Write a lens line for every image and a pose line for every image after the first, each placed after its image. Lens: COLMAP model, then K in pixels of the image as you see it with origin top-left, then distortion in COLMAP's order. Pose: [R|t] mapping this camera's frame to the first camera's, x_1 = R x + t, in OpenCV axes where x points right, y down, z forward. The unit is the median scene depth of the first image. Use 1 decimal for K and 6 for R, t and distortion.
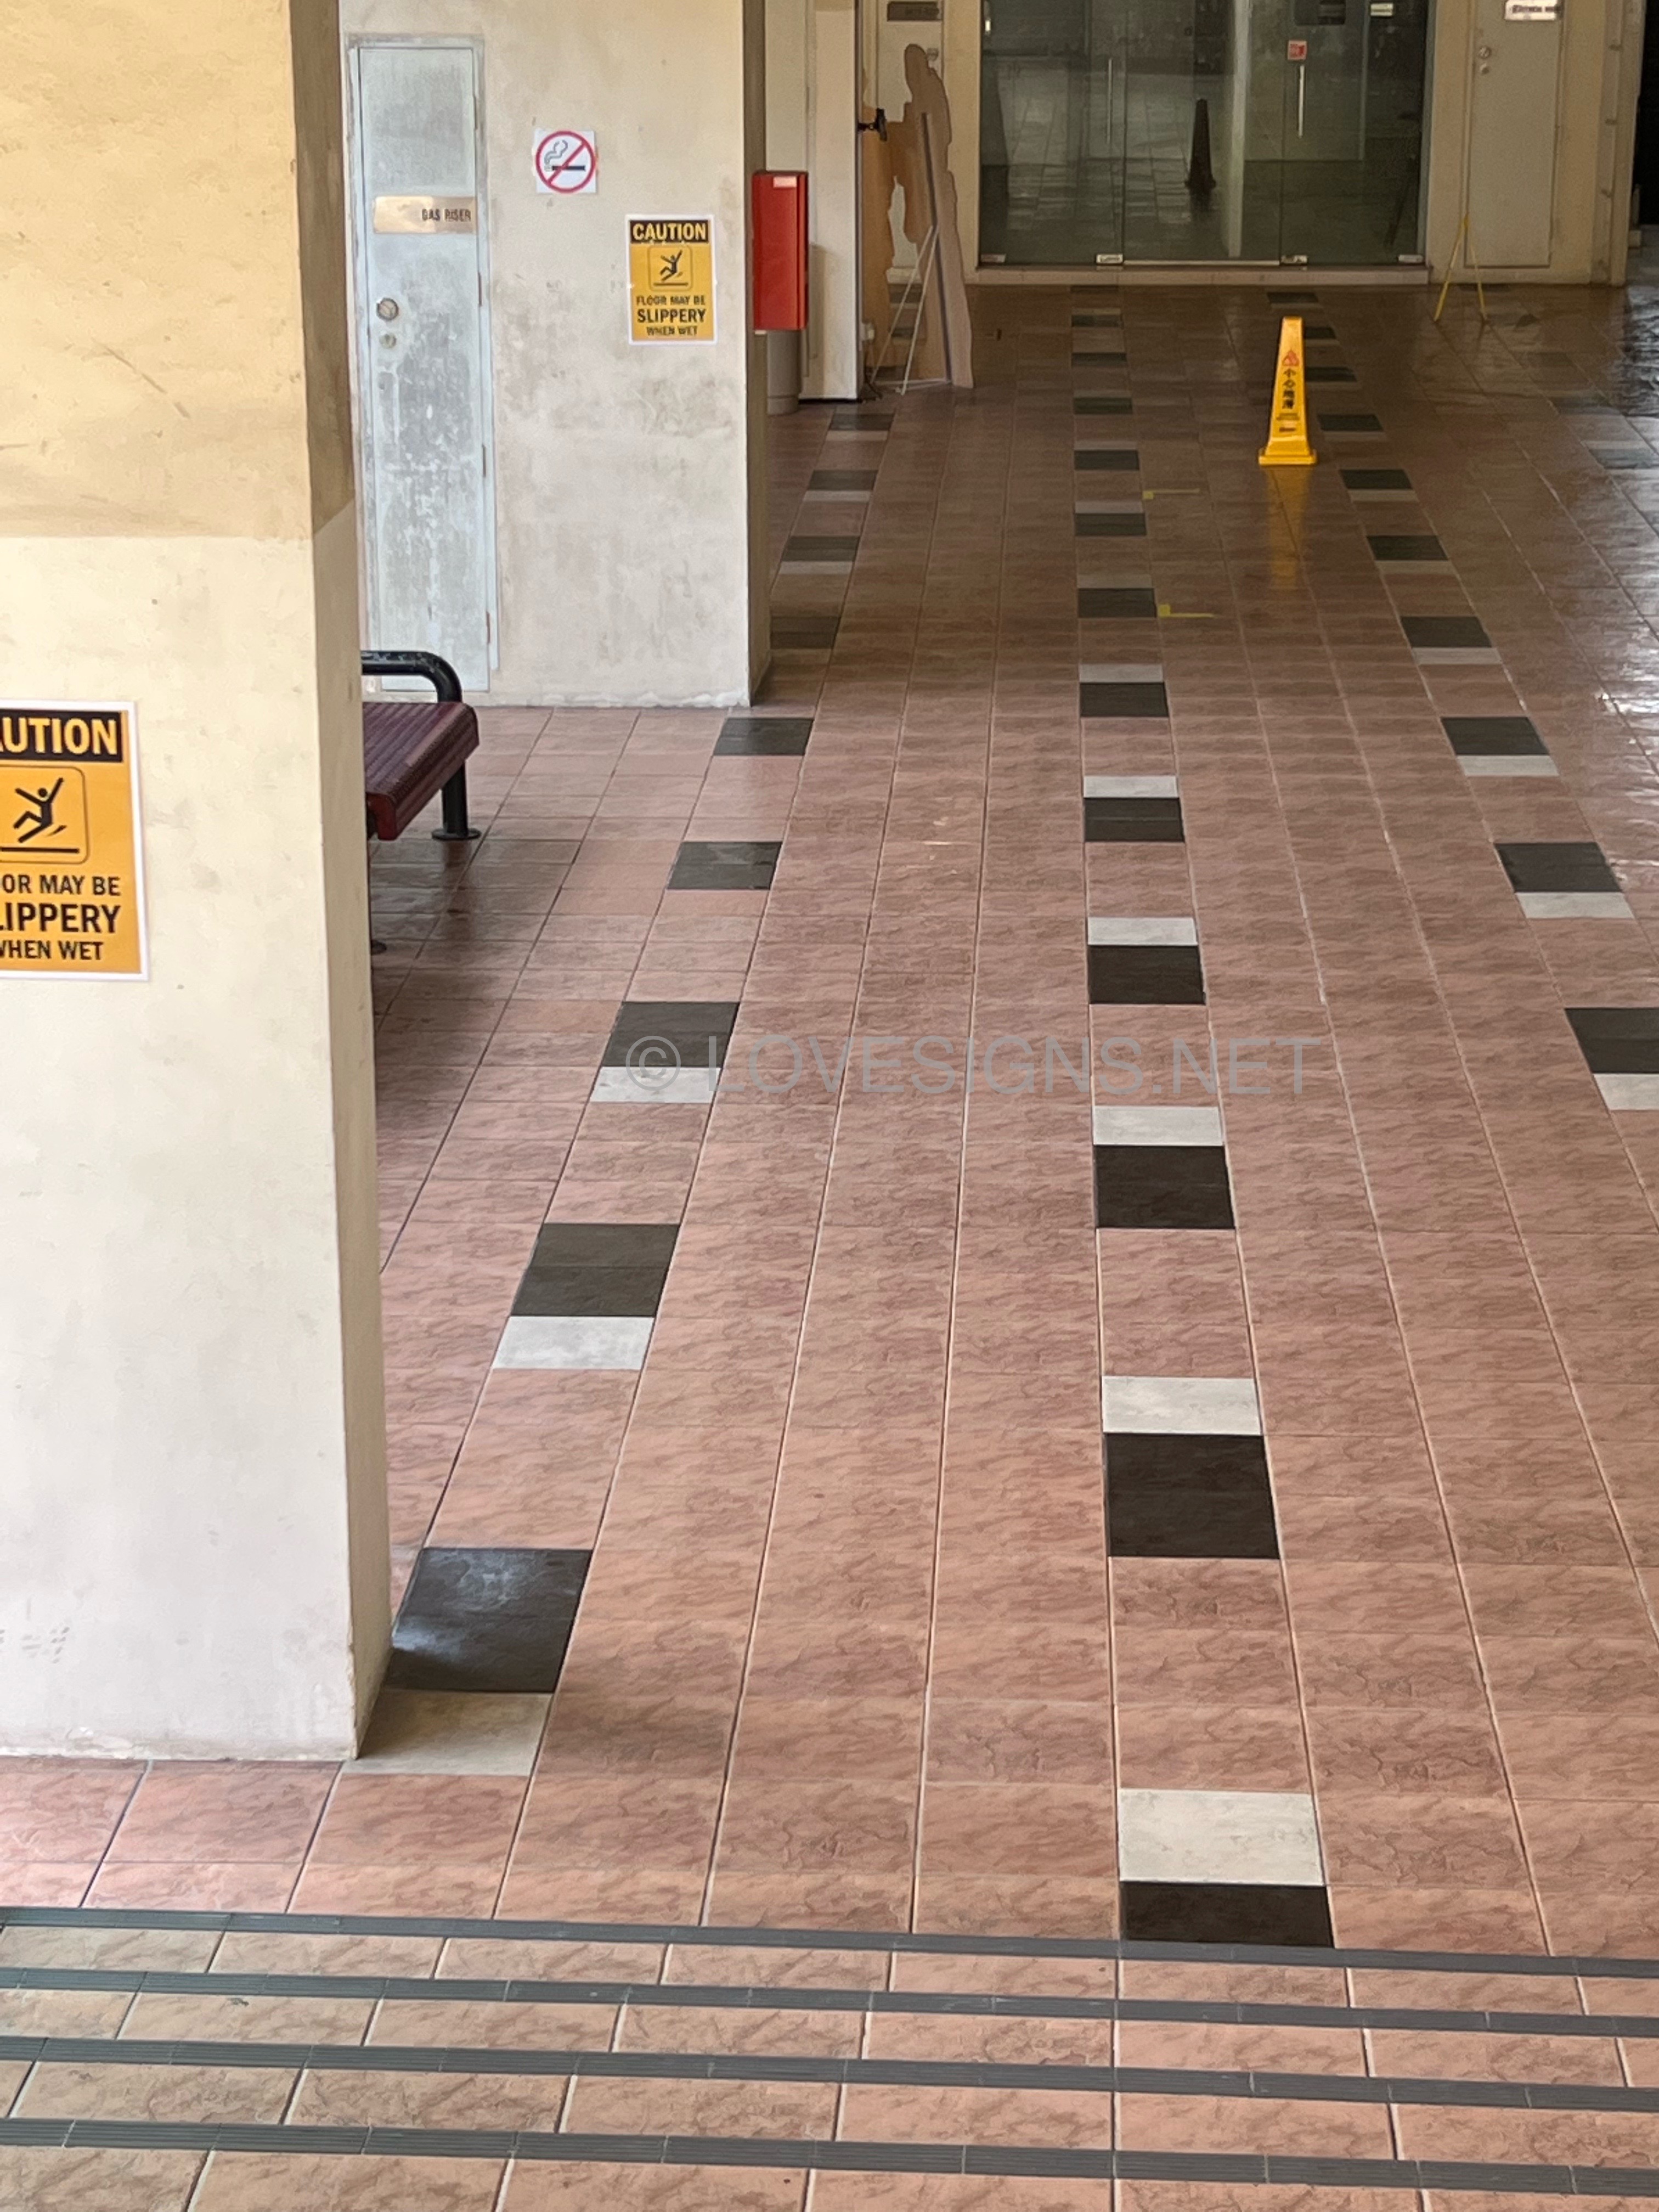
lens RADIAL K [[4282.8, 0, 813.6], [0, 4282.8, 1117.1], [0, 0, 1]] dist [0.124736, 0.000000]
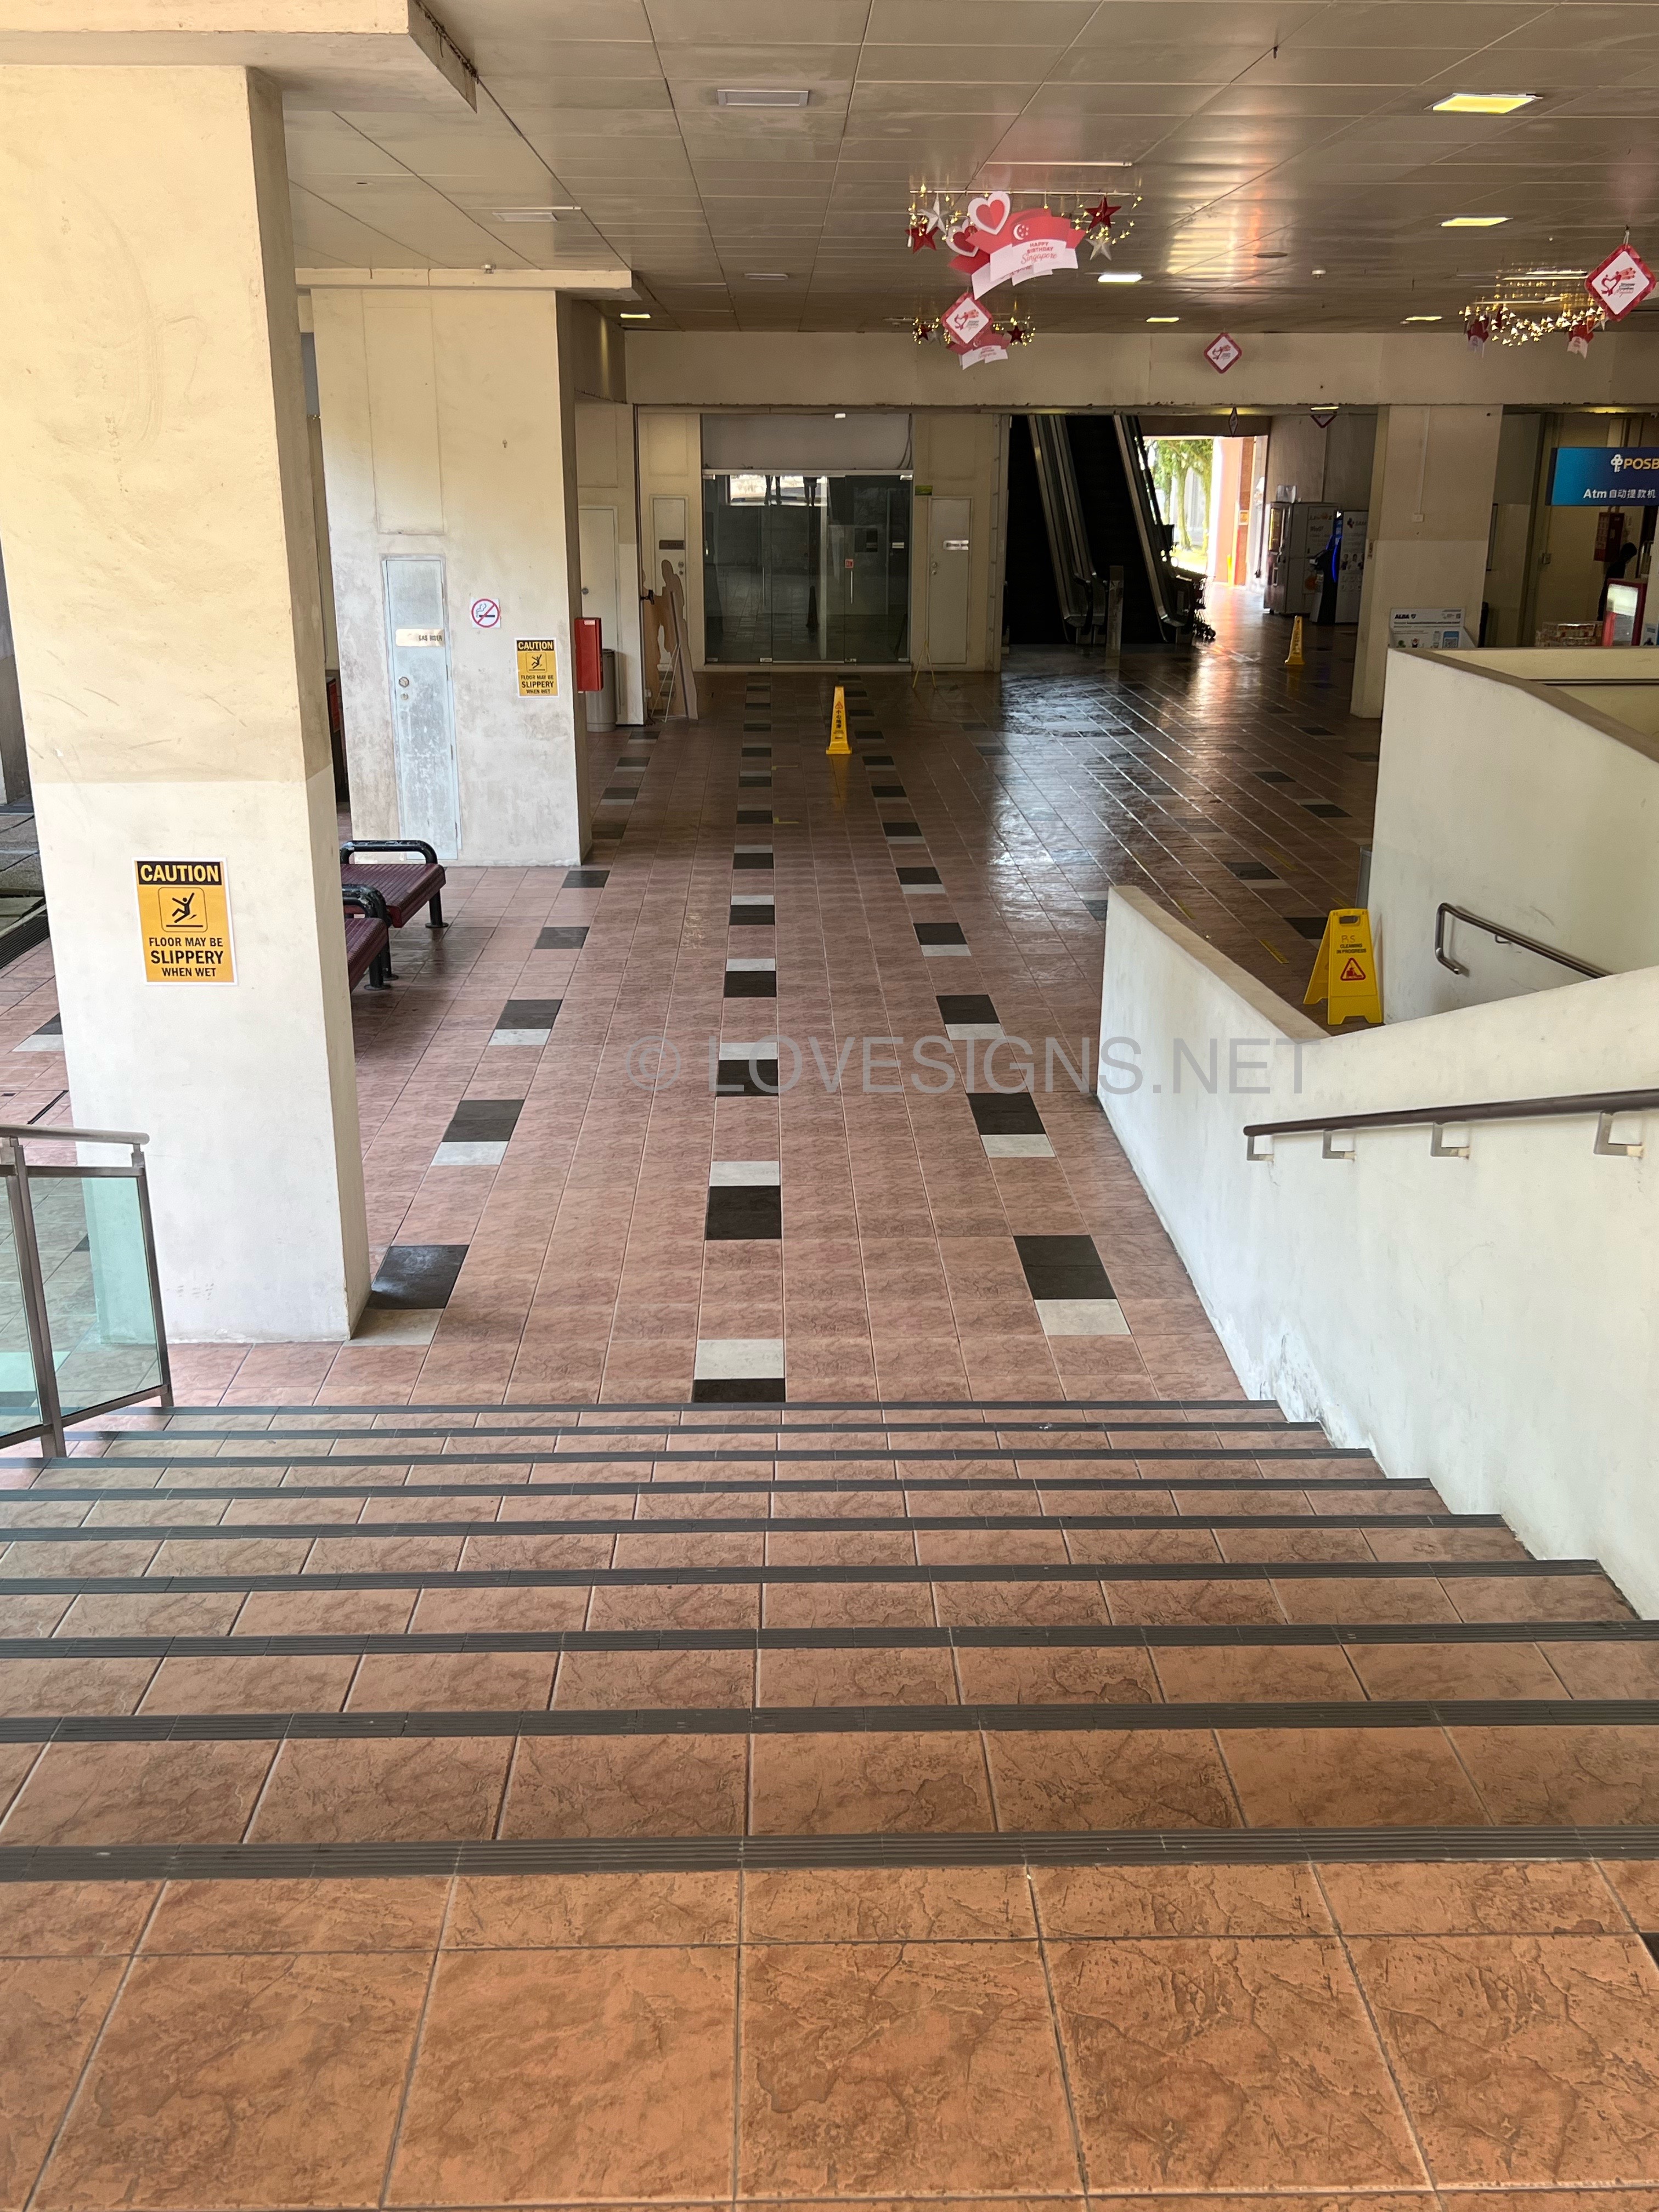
lens RADIAL K [[1998.4, 0, 849.6], [0, 1998.4, 1090.4], [0, 0, 1]] dist [0.077320, -0.066331]
pose [[0.995614, -0.022322, 0.090850, 0.037000], [0.021065, 0.999669, 0.014782, 0.007934], [-0.091149, -0.012803, 0.995755, -0.028217]]
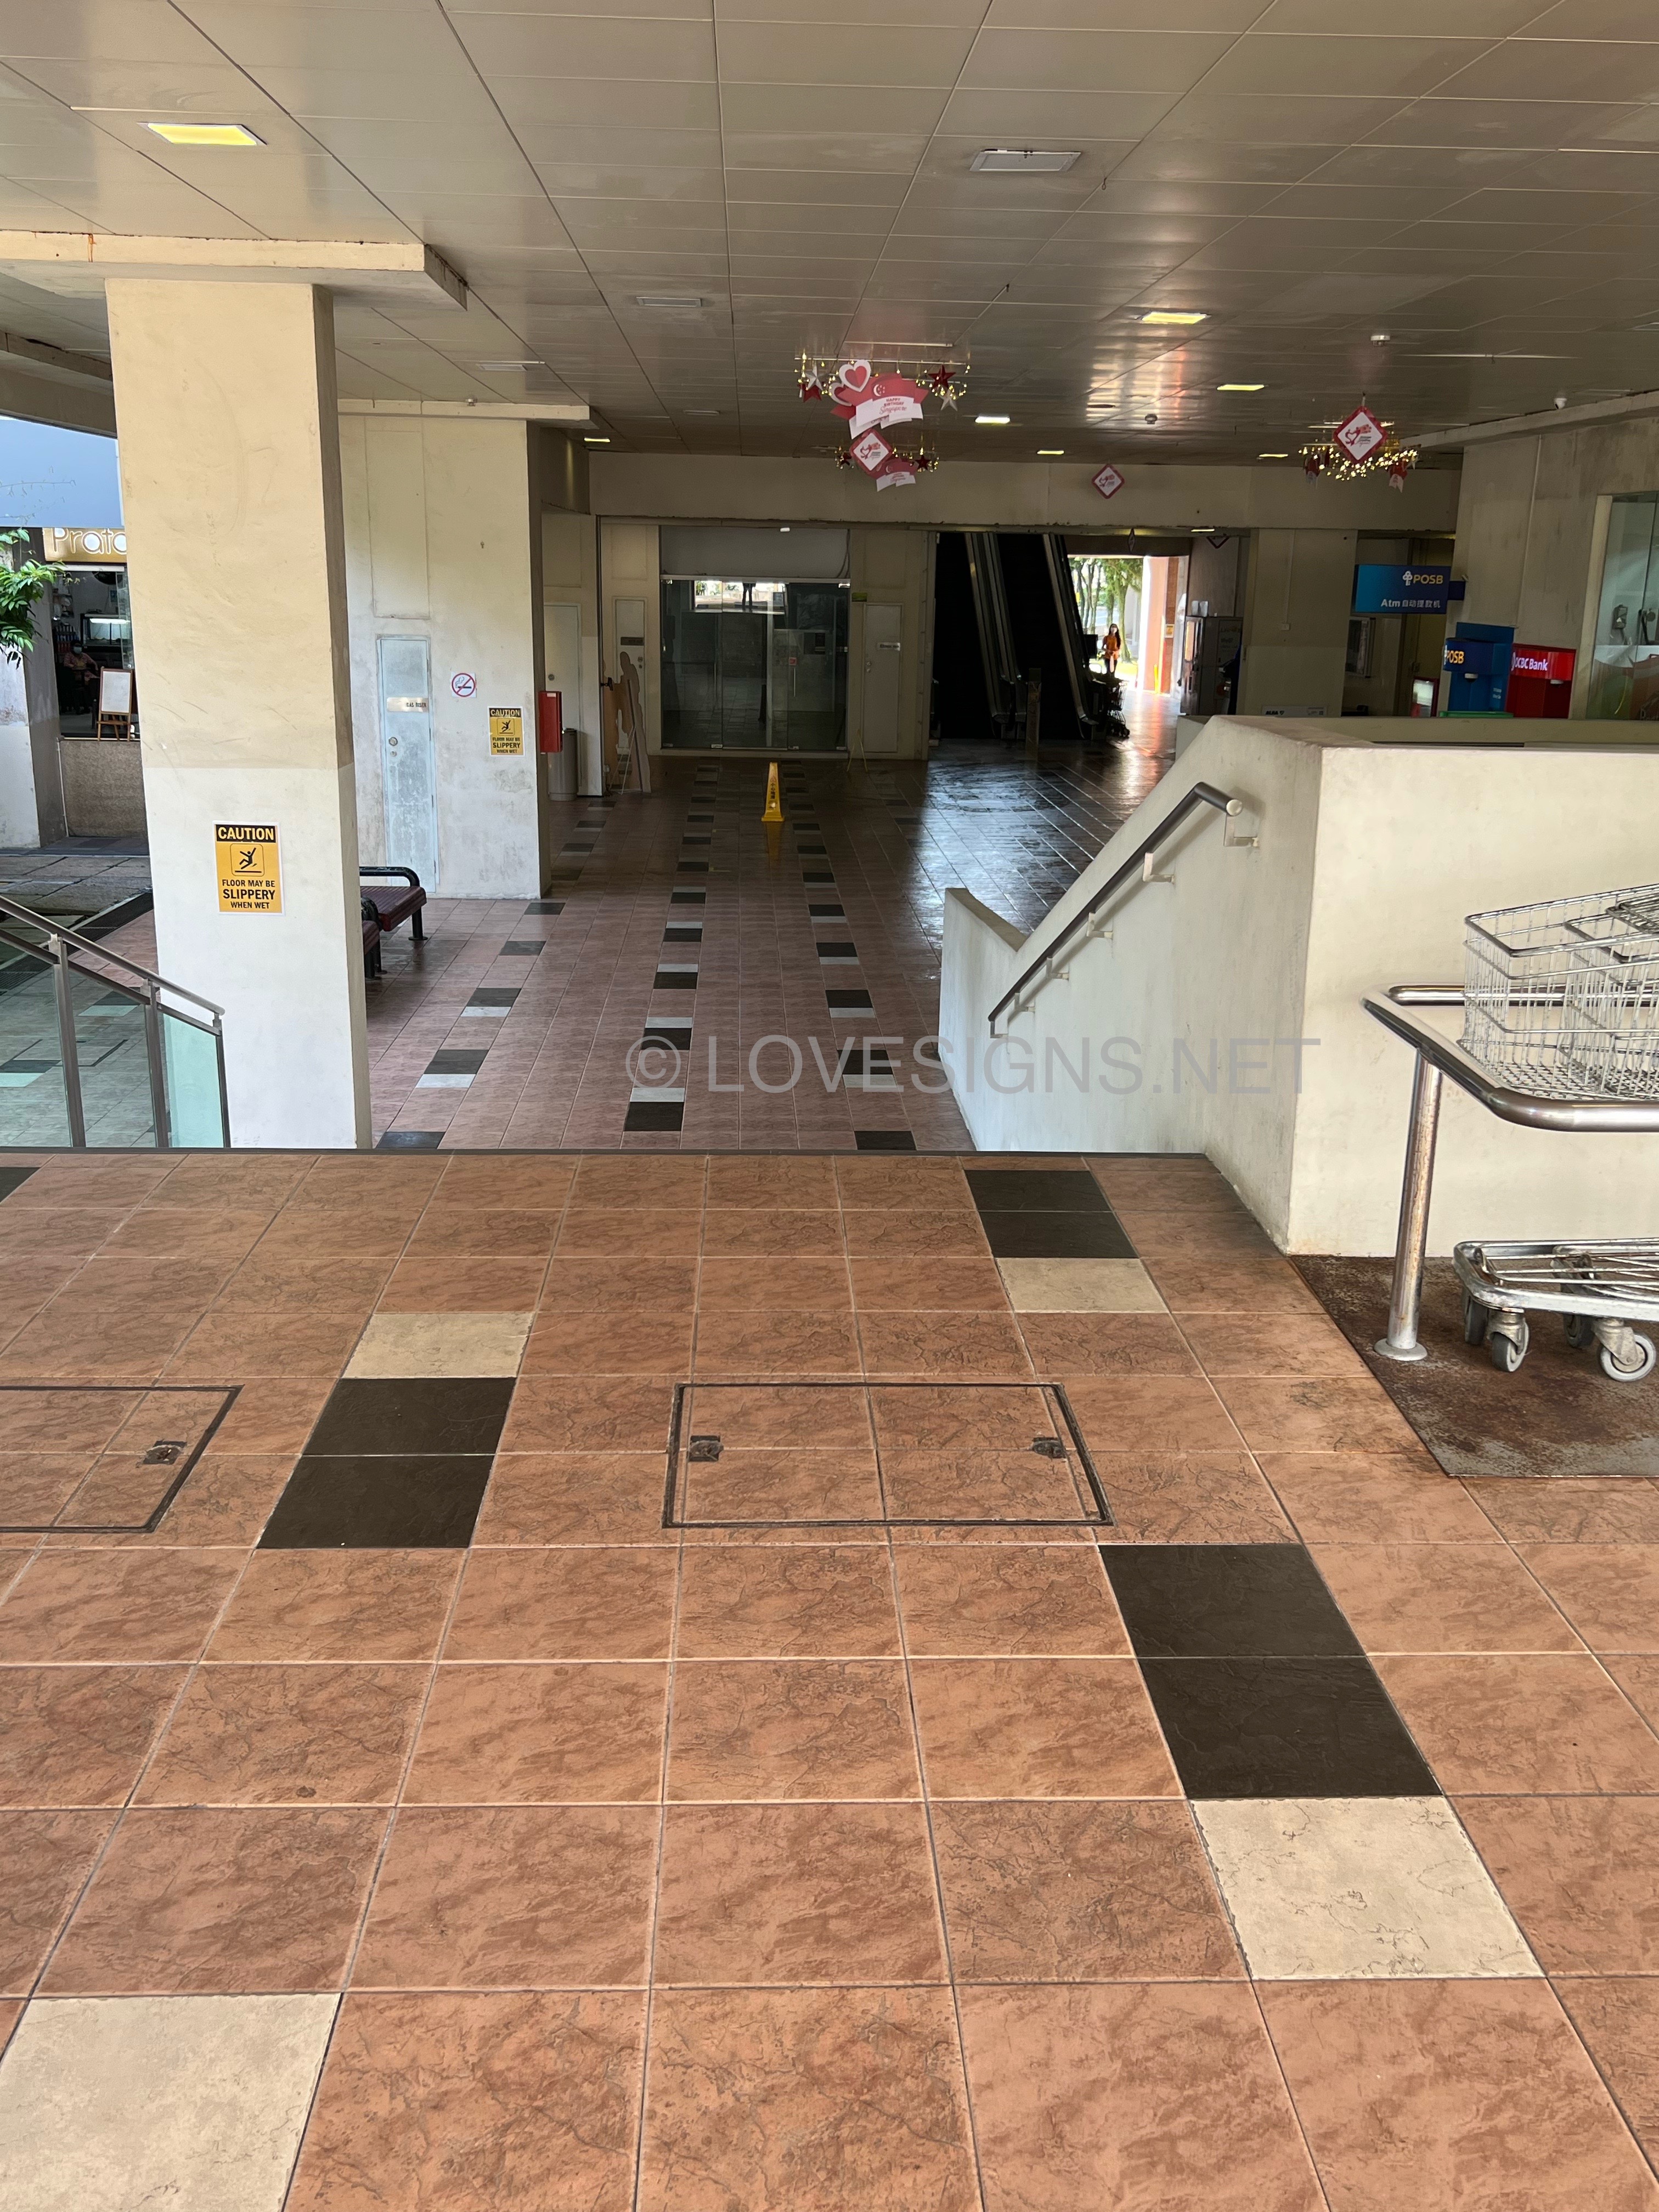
lens RADIAL K [[1998.4, 0, 862.5], [0, 1998.4, 1110.2], [0, 0, 1]] dist [0.077320, -0.066331]
pose [[0.993456, -0.007961, 0.113938, 0.054996], [0.011272, 0.999532, -0.028442, 0.093680], [-0.113658, 0.029541, 0.993081, -0.286057]]
